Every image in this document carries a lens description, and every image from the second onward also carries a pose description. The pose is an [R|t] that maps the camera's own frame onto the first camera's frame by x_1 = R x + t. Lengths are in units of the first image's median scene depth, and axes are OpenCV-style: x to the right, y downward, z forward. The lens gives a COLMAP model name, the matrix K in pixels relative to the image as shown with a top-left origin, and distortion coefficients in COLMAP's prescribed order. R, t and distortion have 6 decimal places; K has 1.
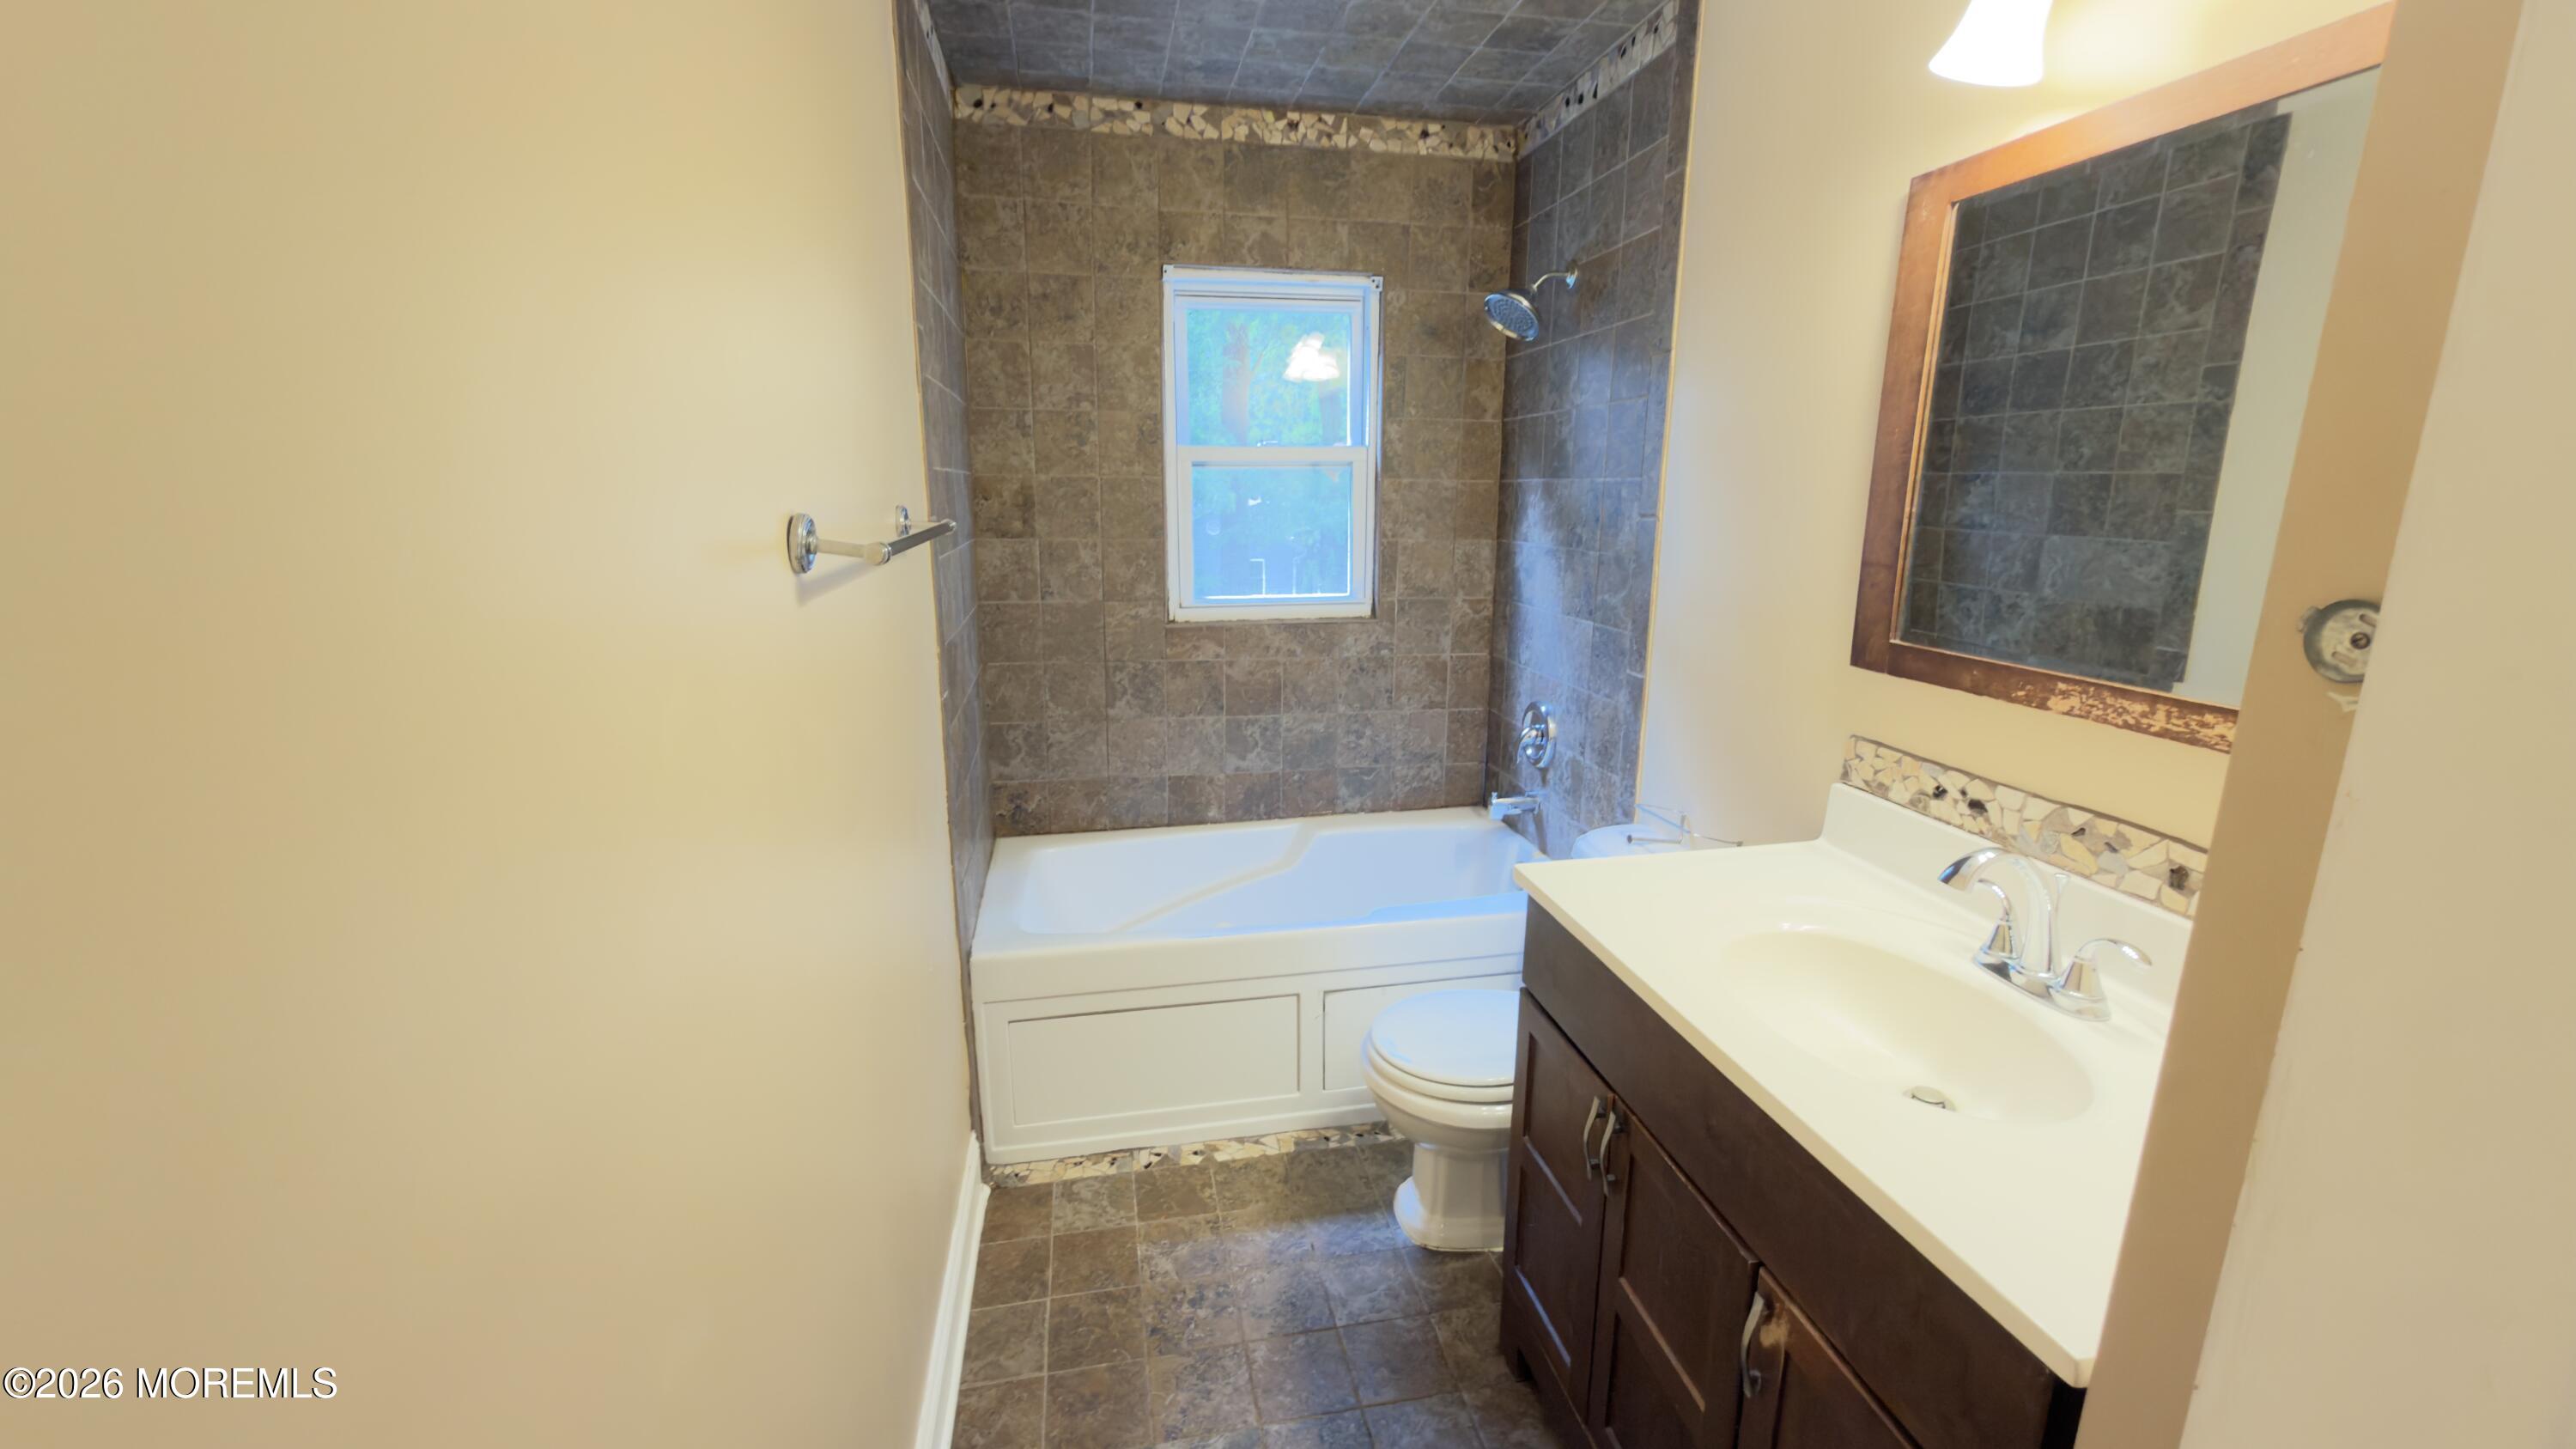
lens RADIAL K [[1027.3, 0, 1288.0], [0, 1027.3, 724.5], [0, 0, 1]] dist [-0.000678, 0.000241]
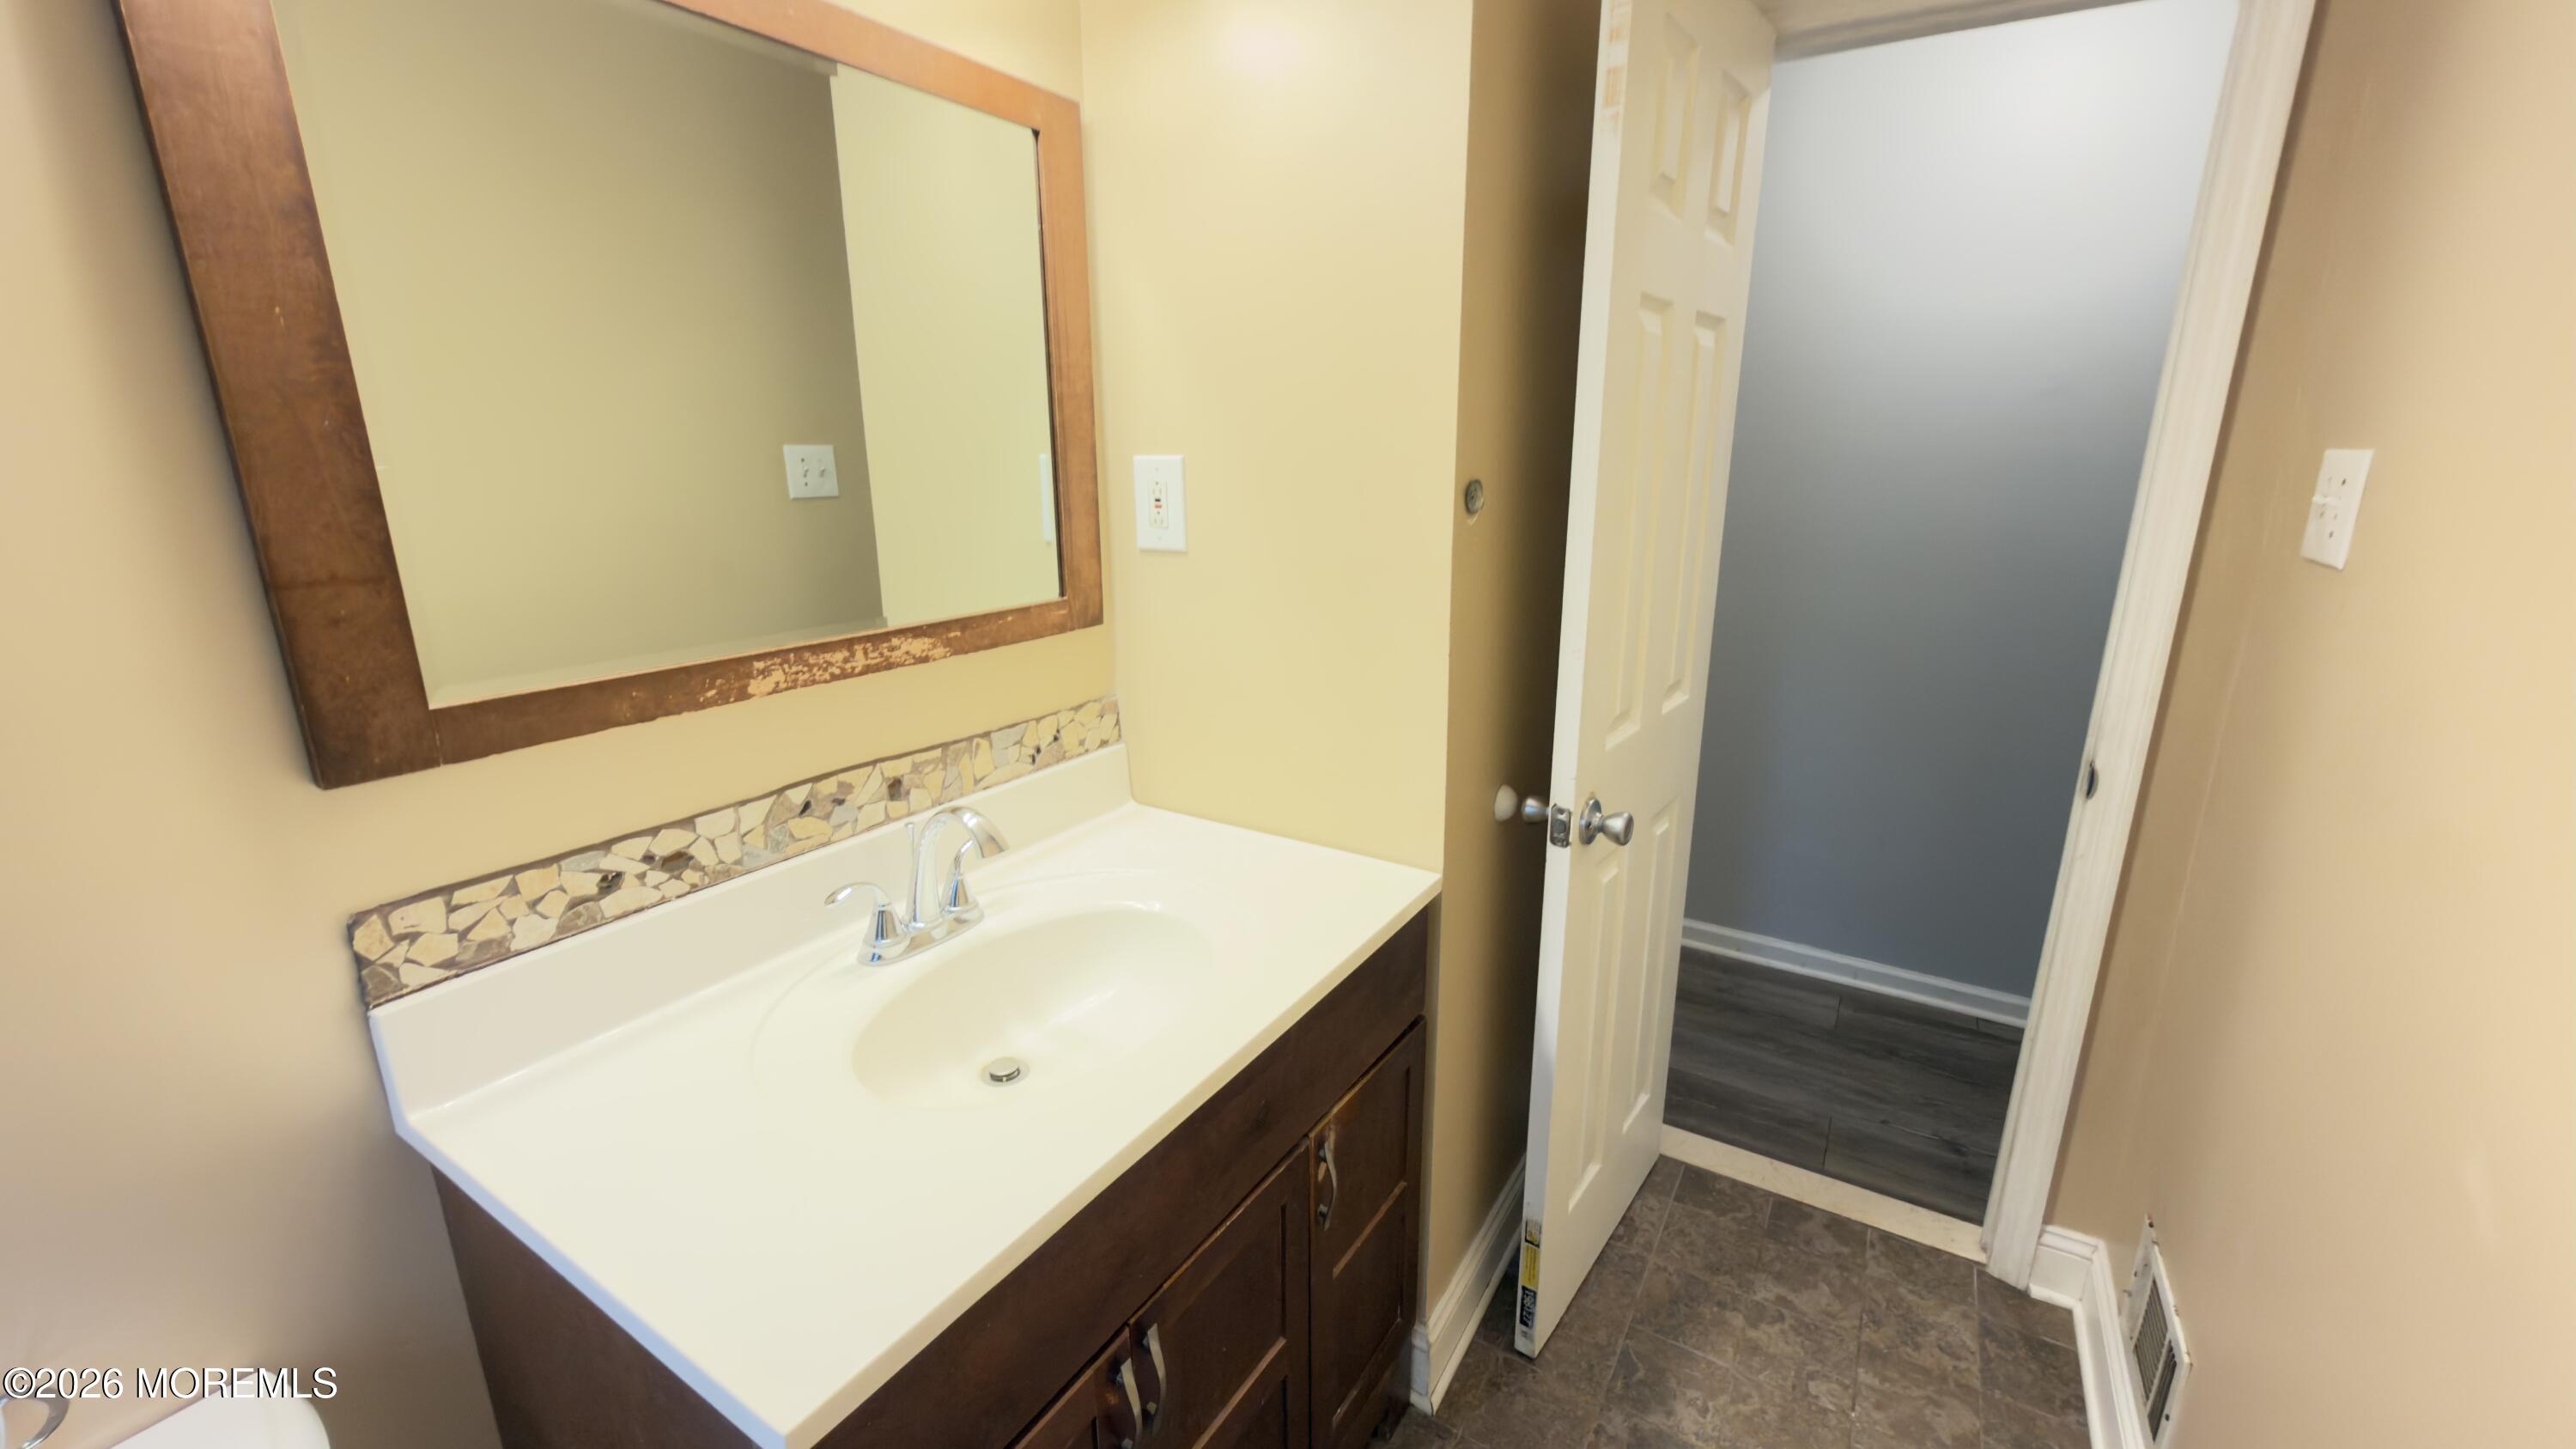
lens RADIAL K [[1027.3, 0, 1288.0], [0, 1027.3, 724.5], [0, 0, 1]] dist [-0.000678, 0.000241]
pose [[-0.735166, -0.174957, 0.654920, -0.146057], [0.156093, 0.896469, 0.414703, -0.277326], [-0.659671, 0.407104, -0.631744, 1.253996]]
